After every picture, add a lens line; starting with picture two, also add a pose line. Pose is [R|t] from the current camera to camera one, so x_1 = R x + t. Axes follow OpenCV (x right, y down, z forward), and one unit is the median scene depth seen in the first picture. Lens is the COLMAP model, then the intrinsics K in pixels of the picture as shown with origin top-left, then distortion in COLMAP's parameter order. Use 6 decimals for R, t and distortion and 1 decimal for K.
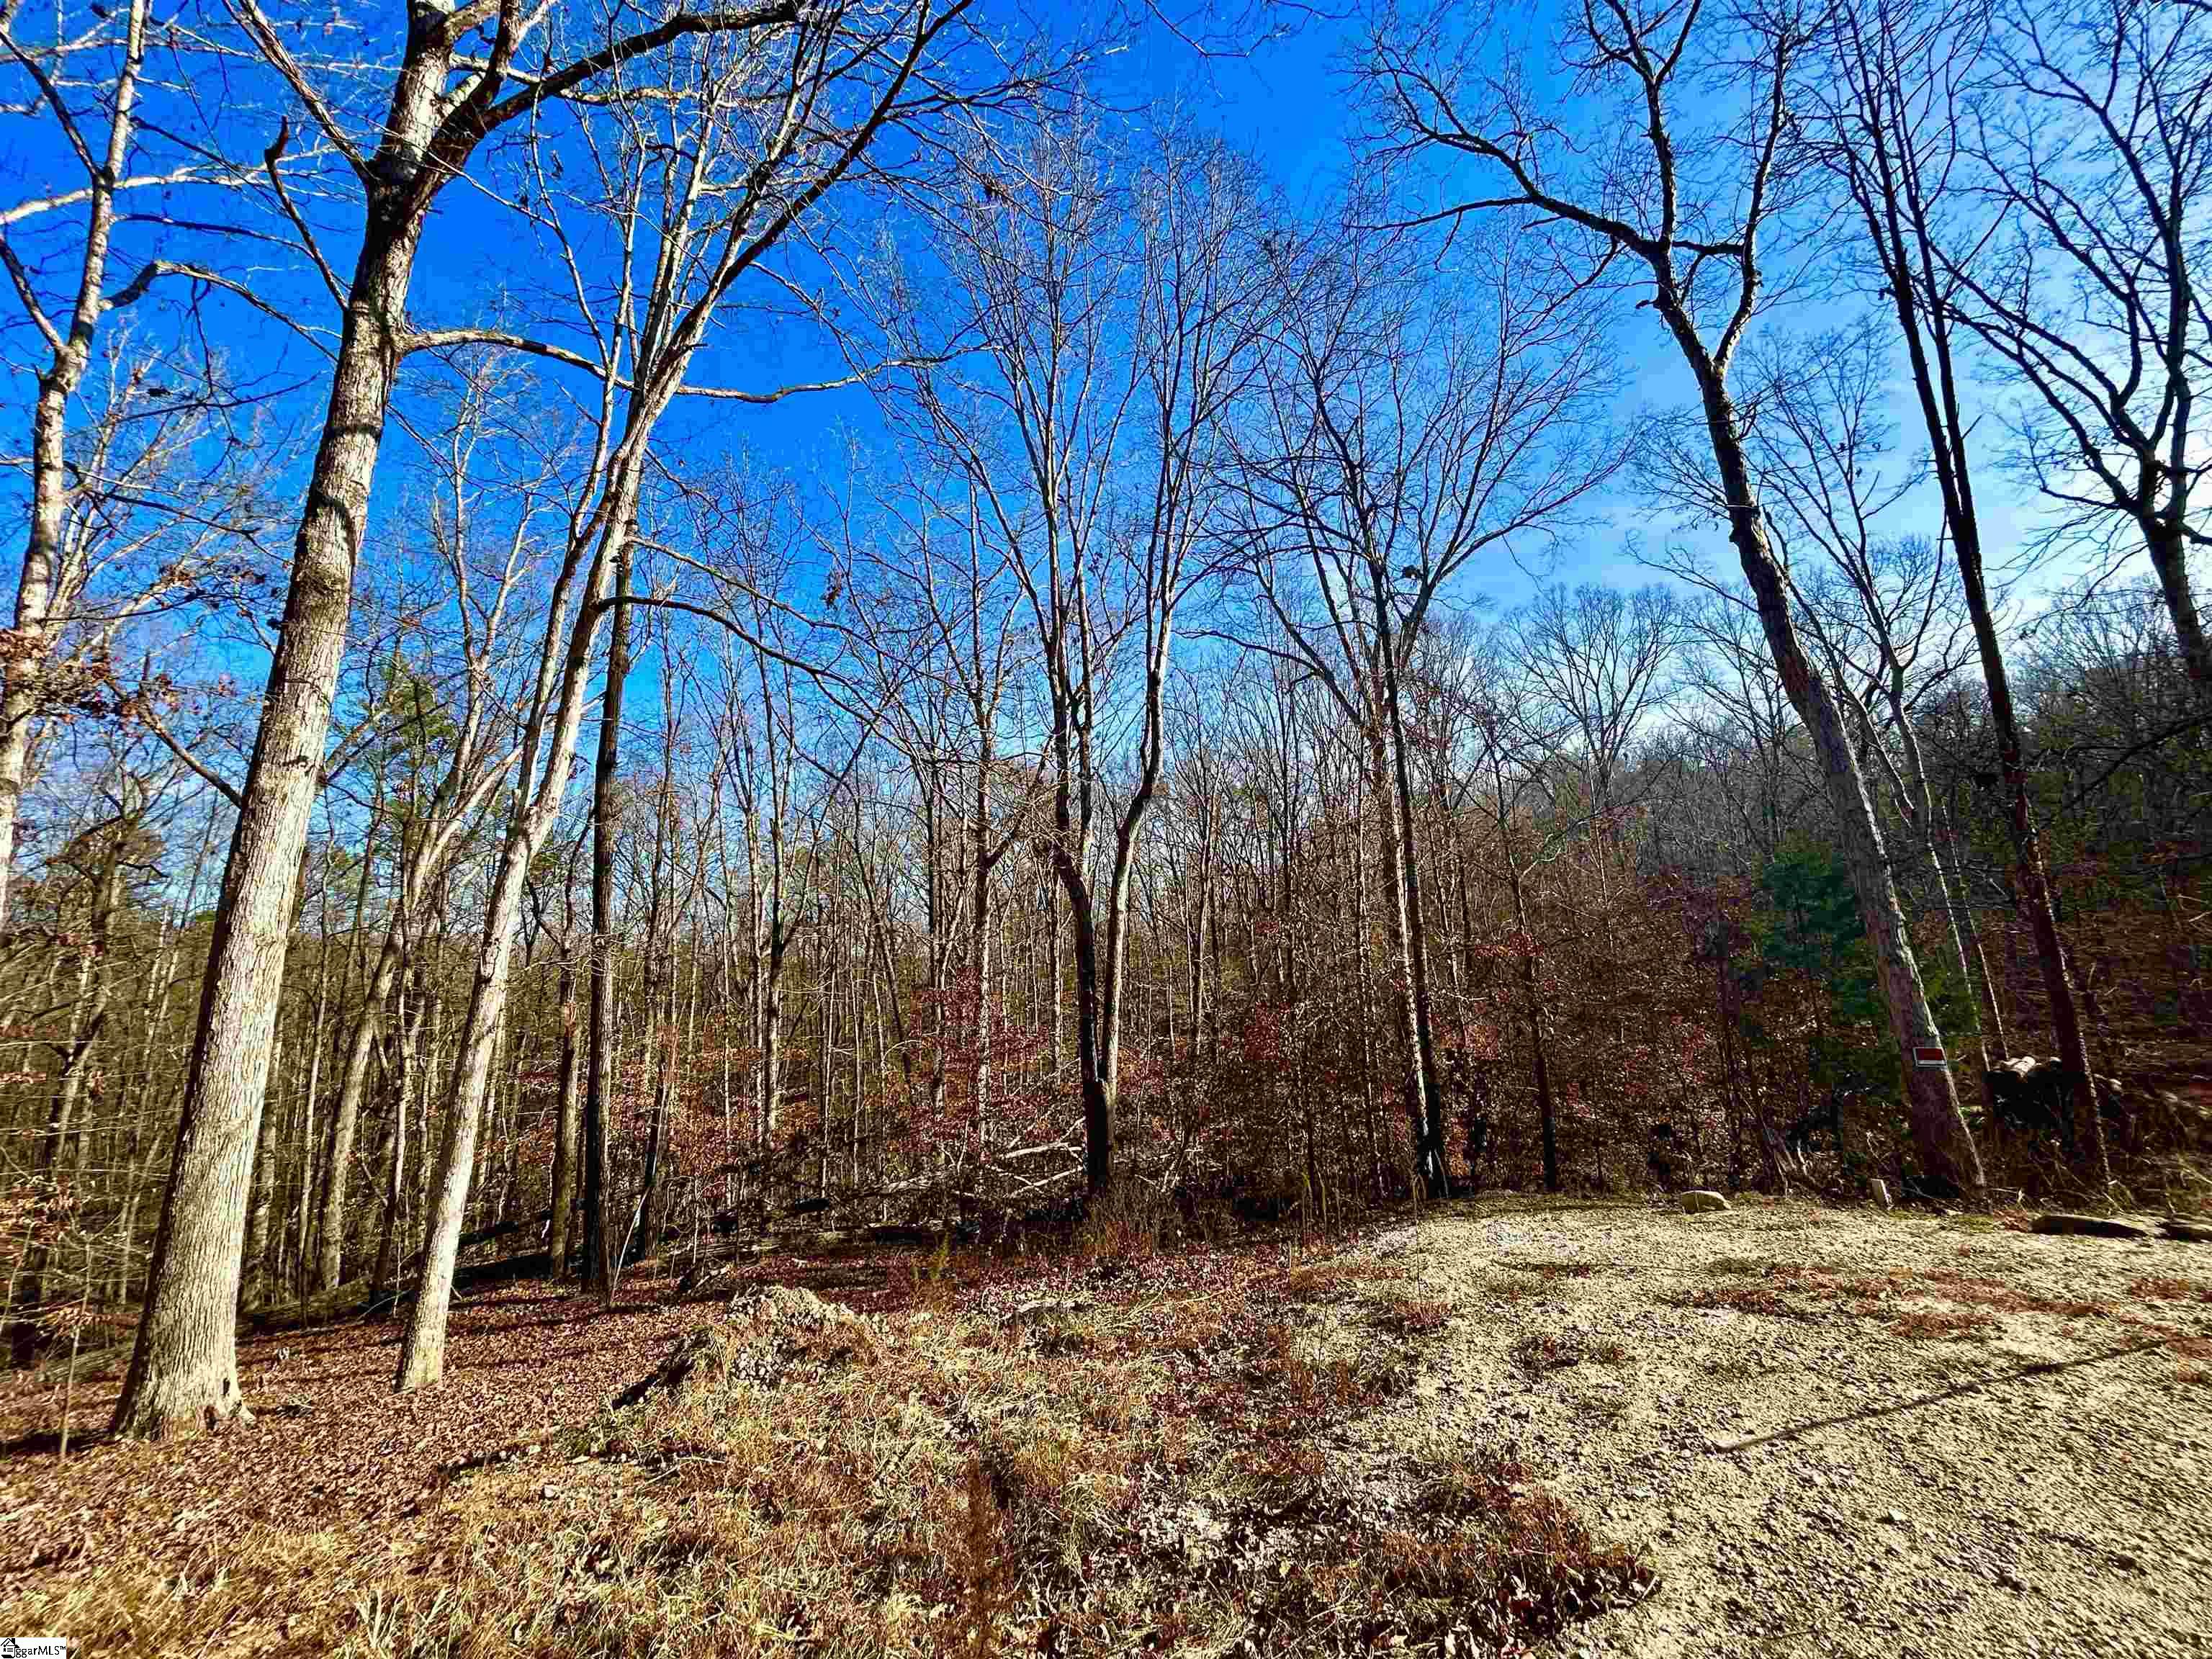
lens RADIAL K [[898.5, 0, 1108.4], [0, 898.5, 831.3], [0, 0, 1]] dist [-0.013093, 0.010413]
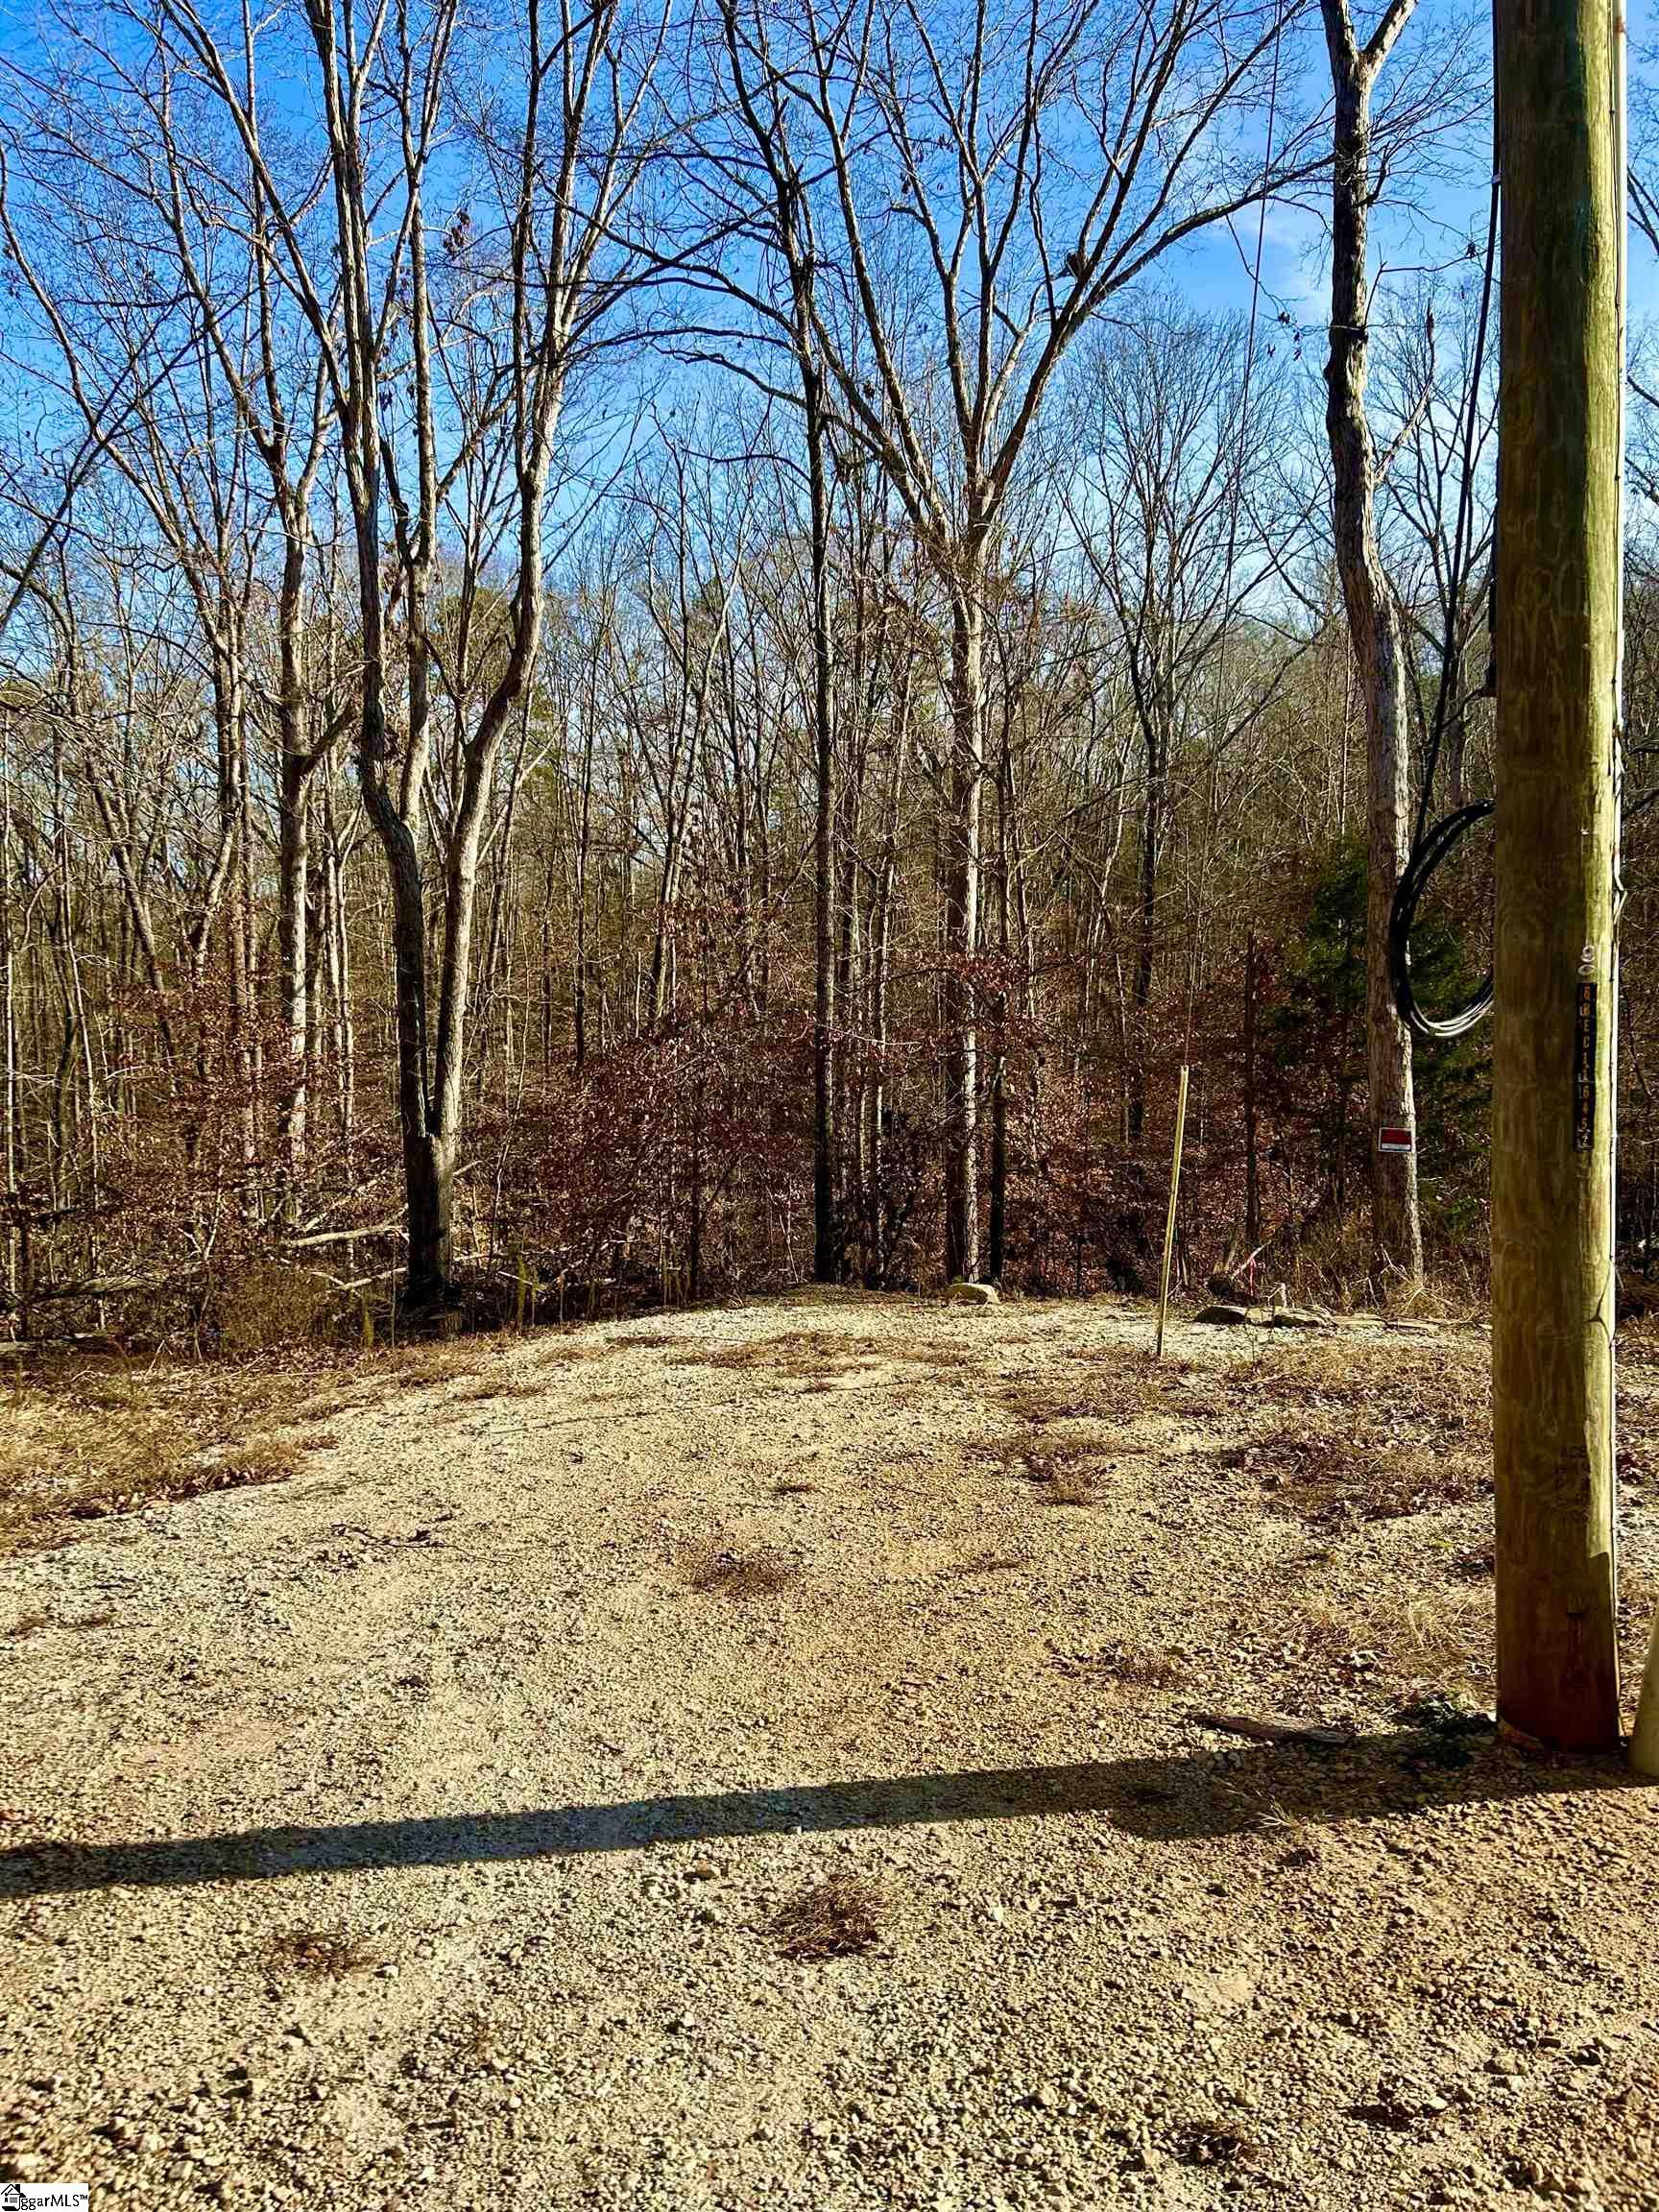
lens RADIAL K [[1673.2, 0, 826.0], [0, 1673.2, 1129.1], [0, 0, 1]] dist [0.008814, 0.002910]
pose [[0.993623, 0.028032, 0.109217, 0.181289], [-0.056049, 0.963252, 0.262687, -0.082765], [-0.097839, -0.267134, 0.958680, -0.255944]]
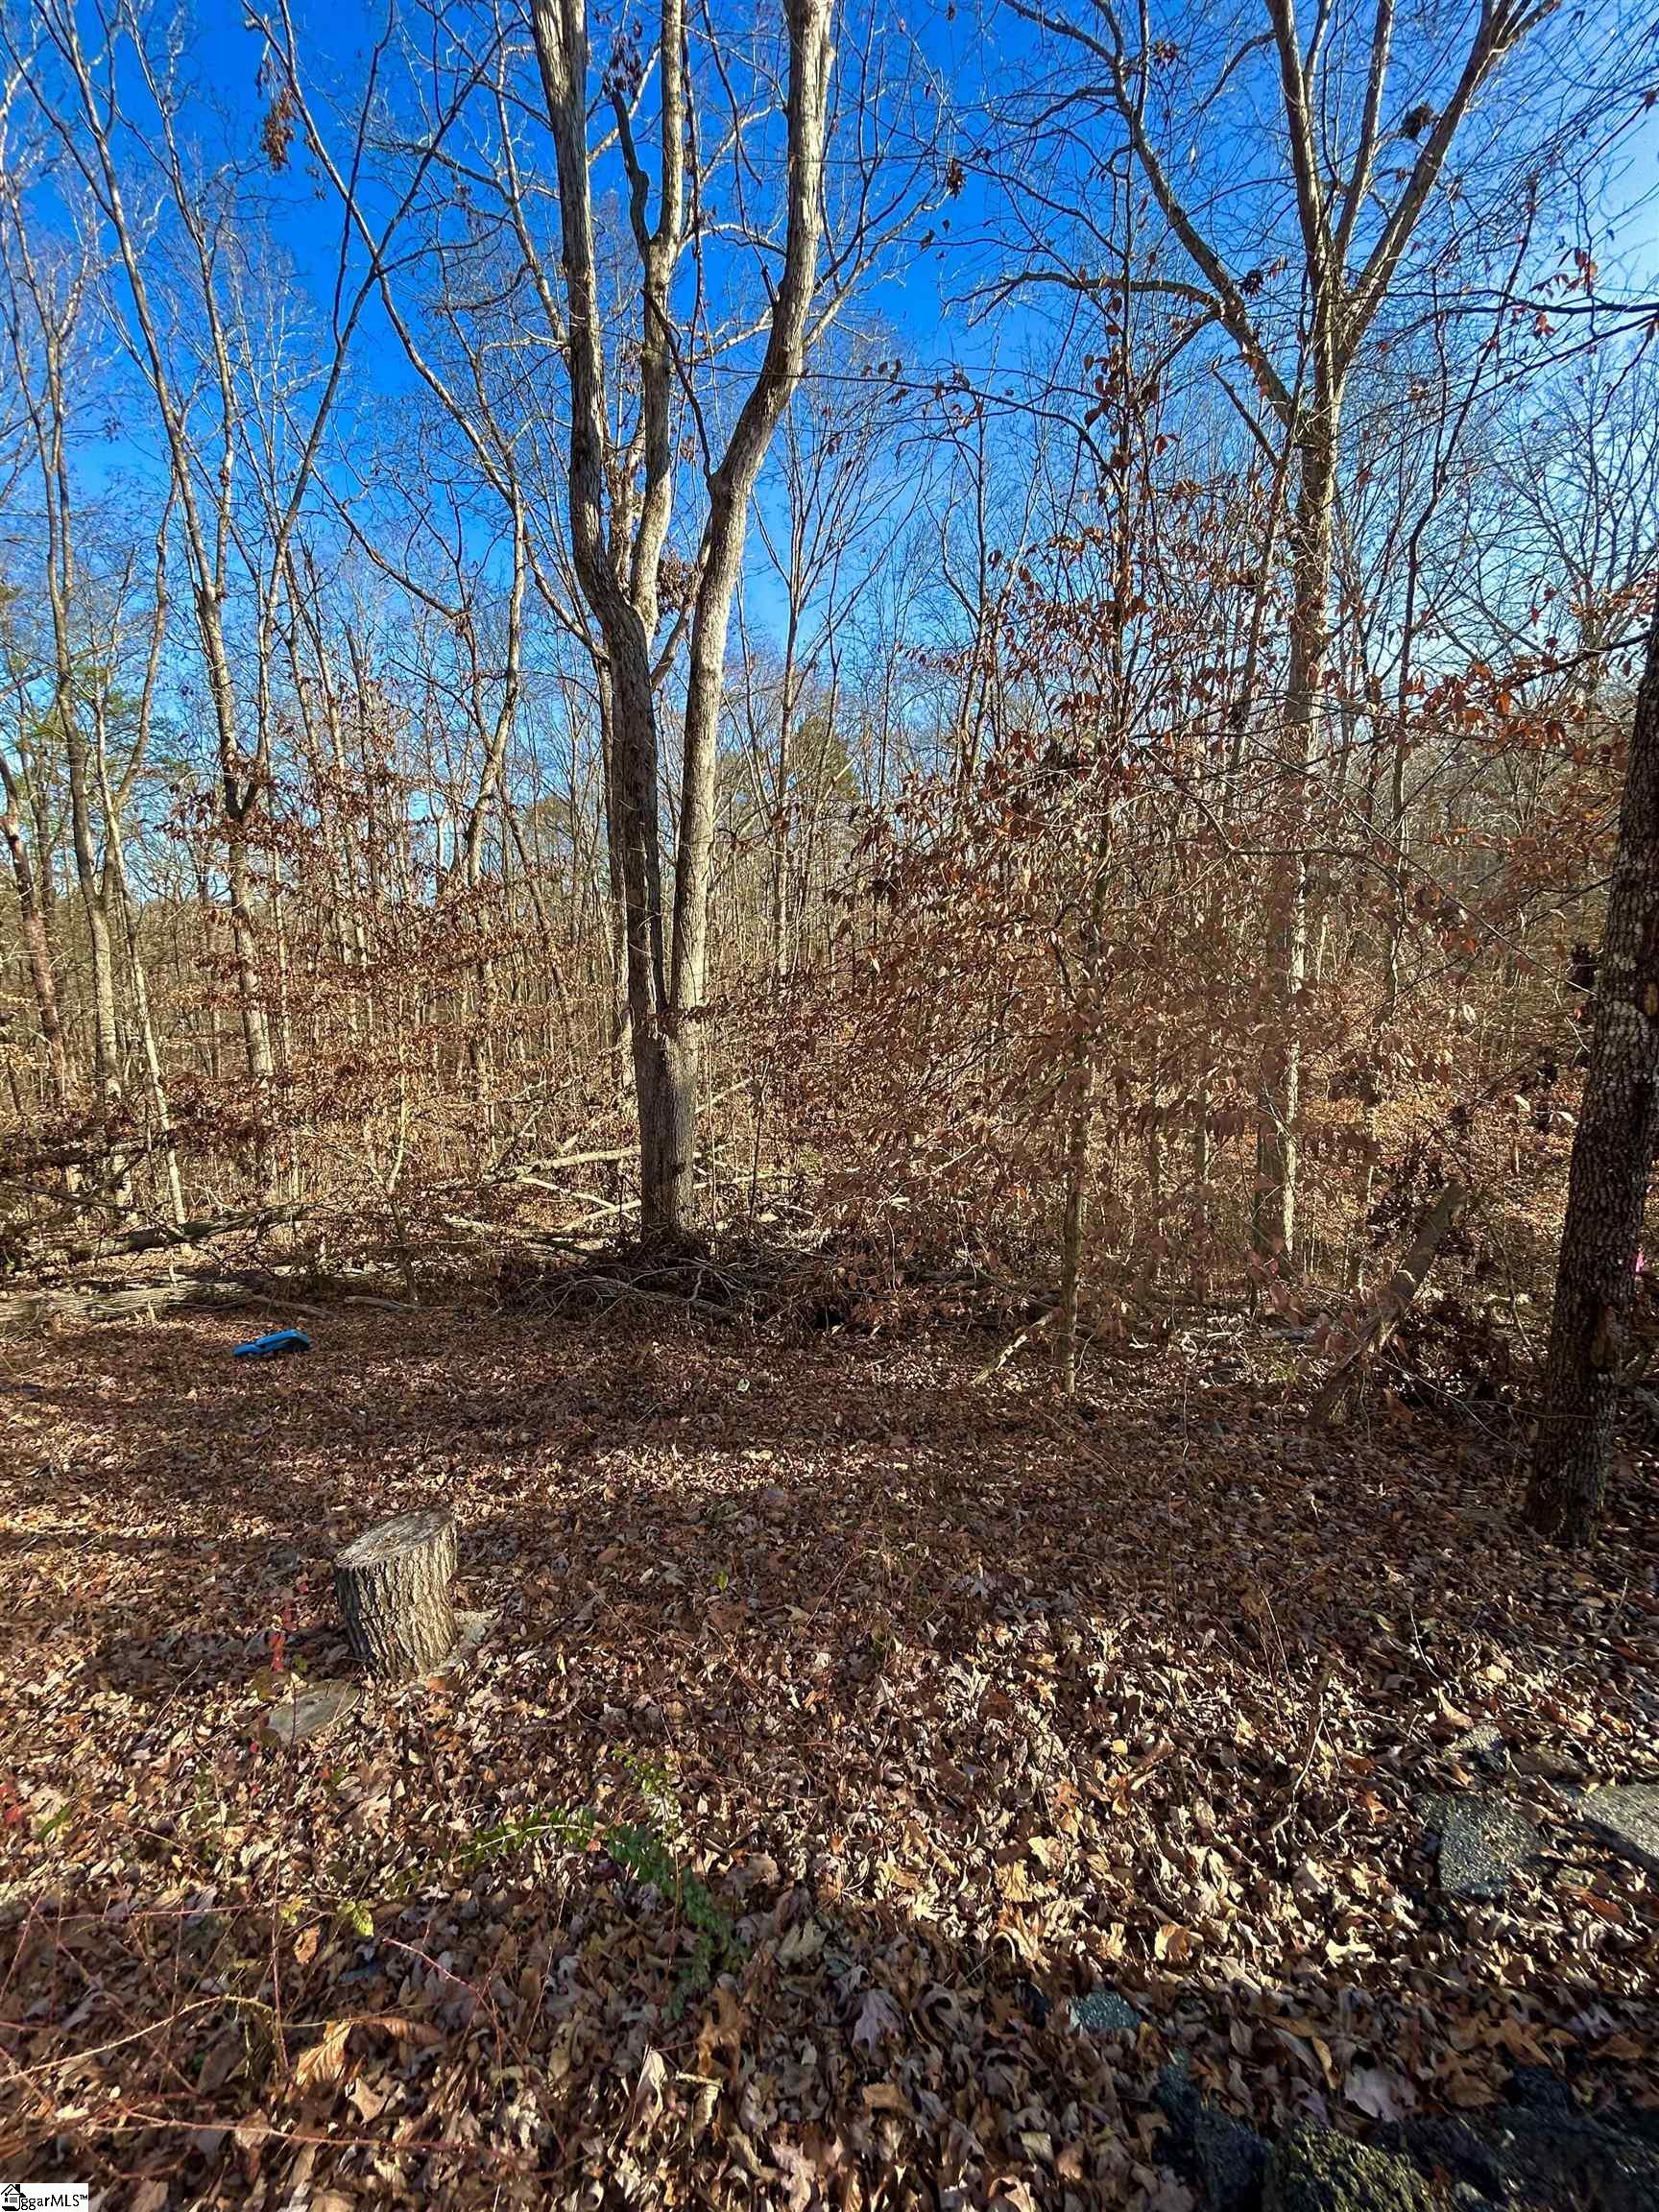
lens RADIAL K [[888.4, 0, 833.1], [0, 888.4, 1068.8], [0, 0, 1]] dist [-0.012767, 0.006174]
pose [[0.994217, 0.044235, -0.097855, 0.160704], [-0.015462, 0.960695, 0.277176, 0.198294], [0.106270, -0.274060, 0.955823, 0.680806]]
